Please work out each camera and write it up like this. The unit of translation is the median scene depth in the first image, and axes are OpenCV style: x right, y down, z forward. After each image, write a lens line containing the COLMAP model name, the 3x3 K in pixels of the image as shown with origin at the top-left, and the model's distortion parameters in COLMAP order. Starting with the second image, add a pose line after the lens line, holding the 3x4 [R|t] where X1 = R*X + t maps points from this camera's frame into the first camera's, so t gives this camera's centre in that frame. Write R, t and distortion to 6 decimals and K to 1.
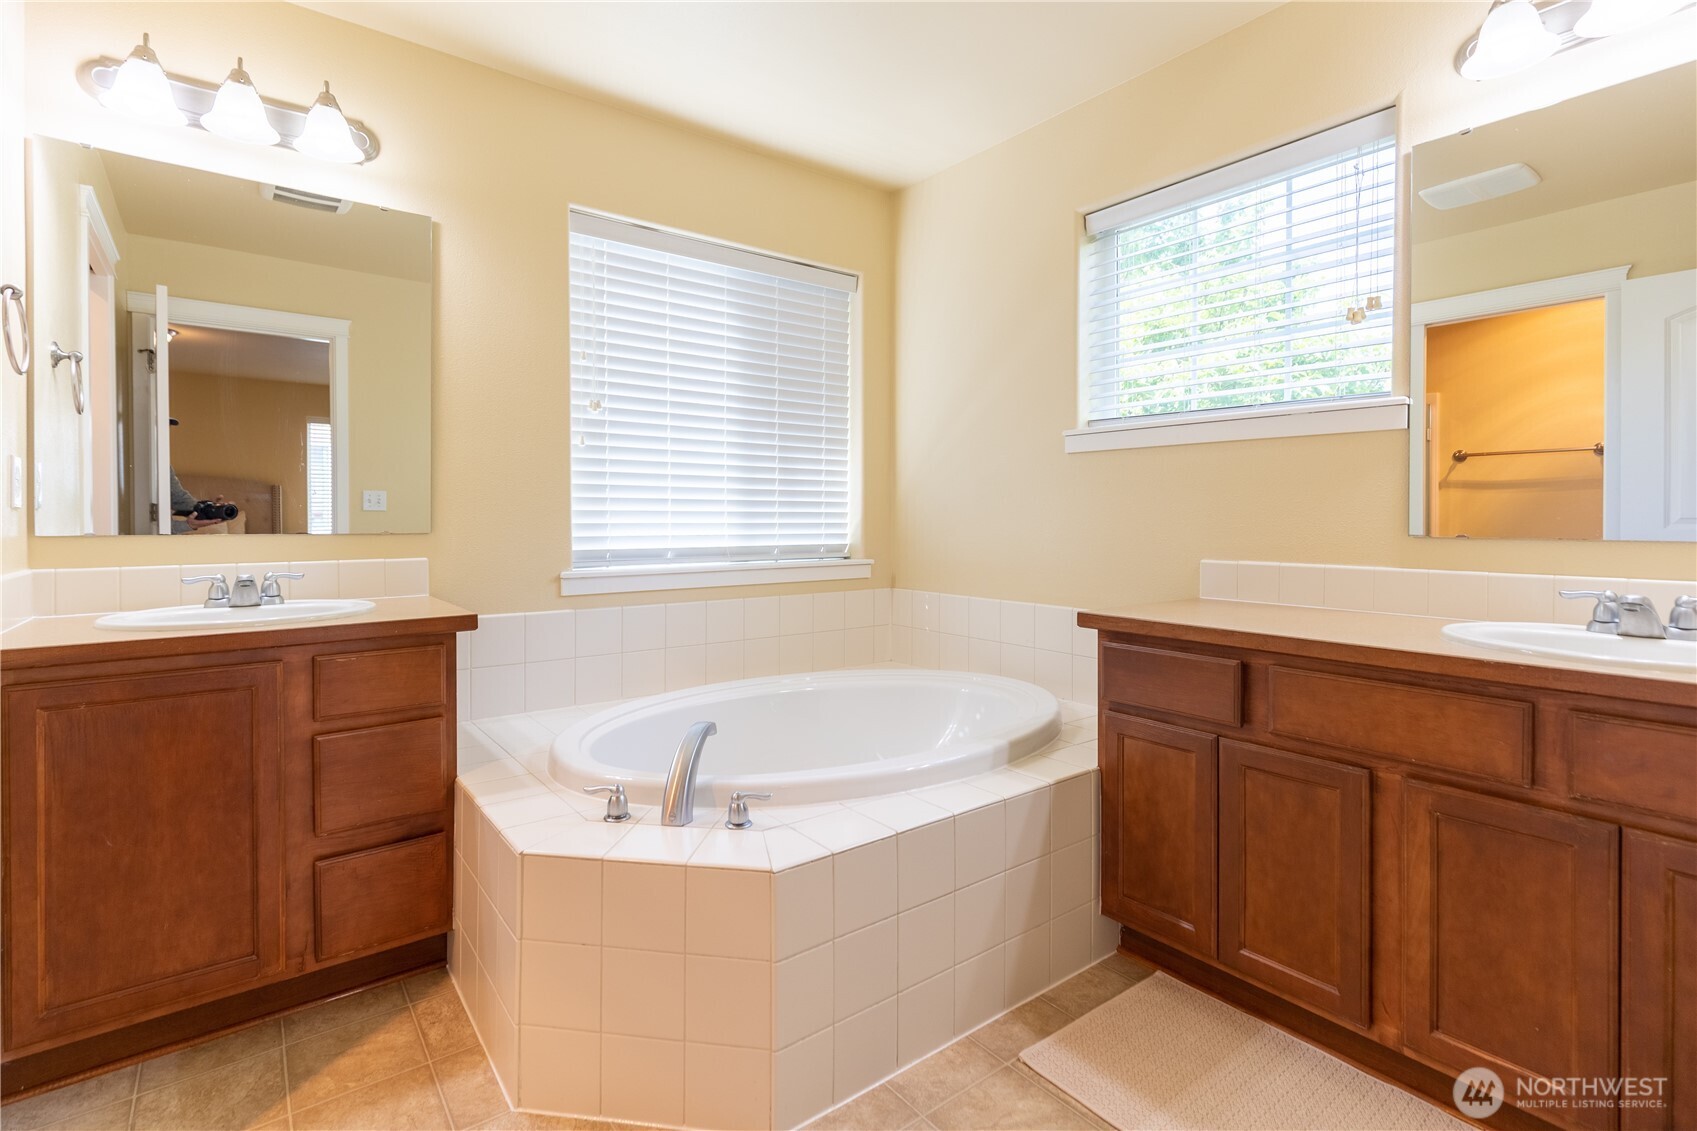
lens RADIAL K [[783.7, 0, 826.3], [0, 783.7, 529.3], [0, 0, 1]] dist [0.003158, 0.000681]
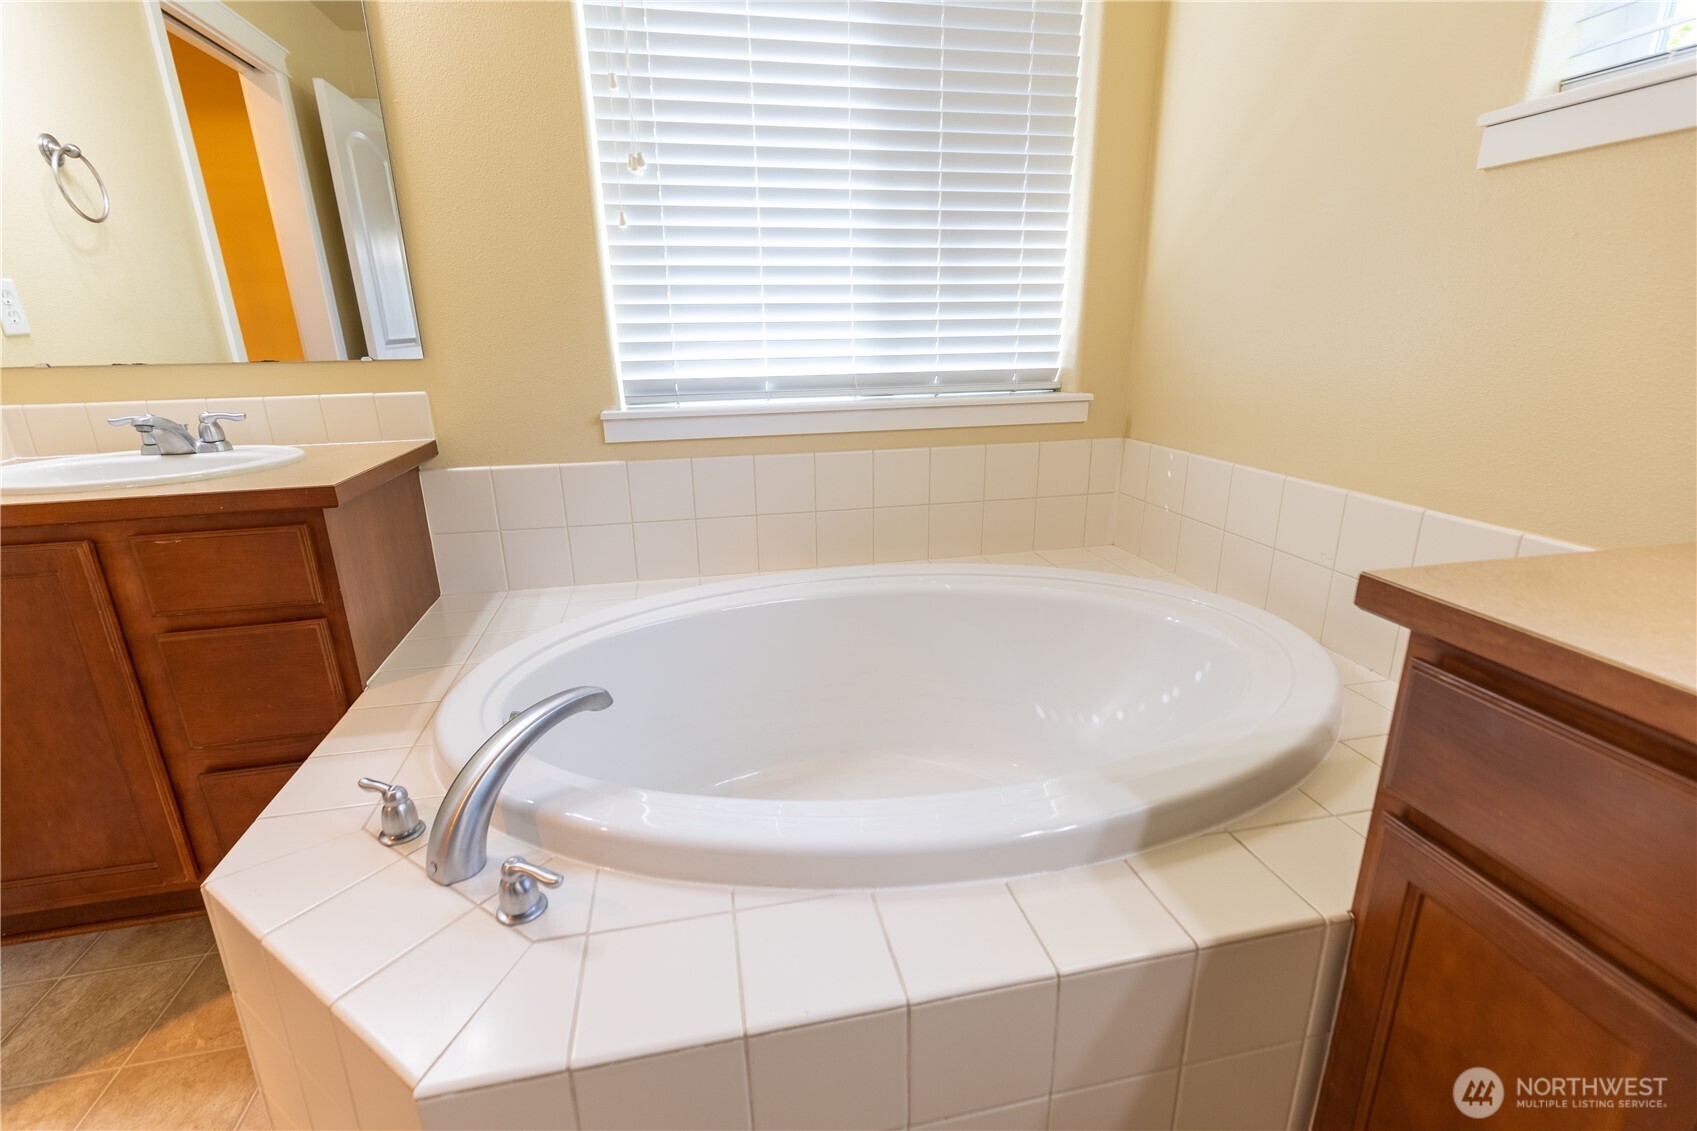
lens RADIAL K [[755.8, 0, 847.2], [0, 755.8, 563.2], [0, 0, 1]] dist [0.004985, -0.000841]
pose [[0.909606, 0.108467, -0.401065, 0.173517], [0.010798, 0.958823, 0.283801, -0.008372], [0.415333, -0.262477, 0.870979, 0.409389]]
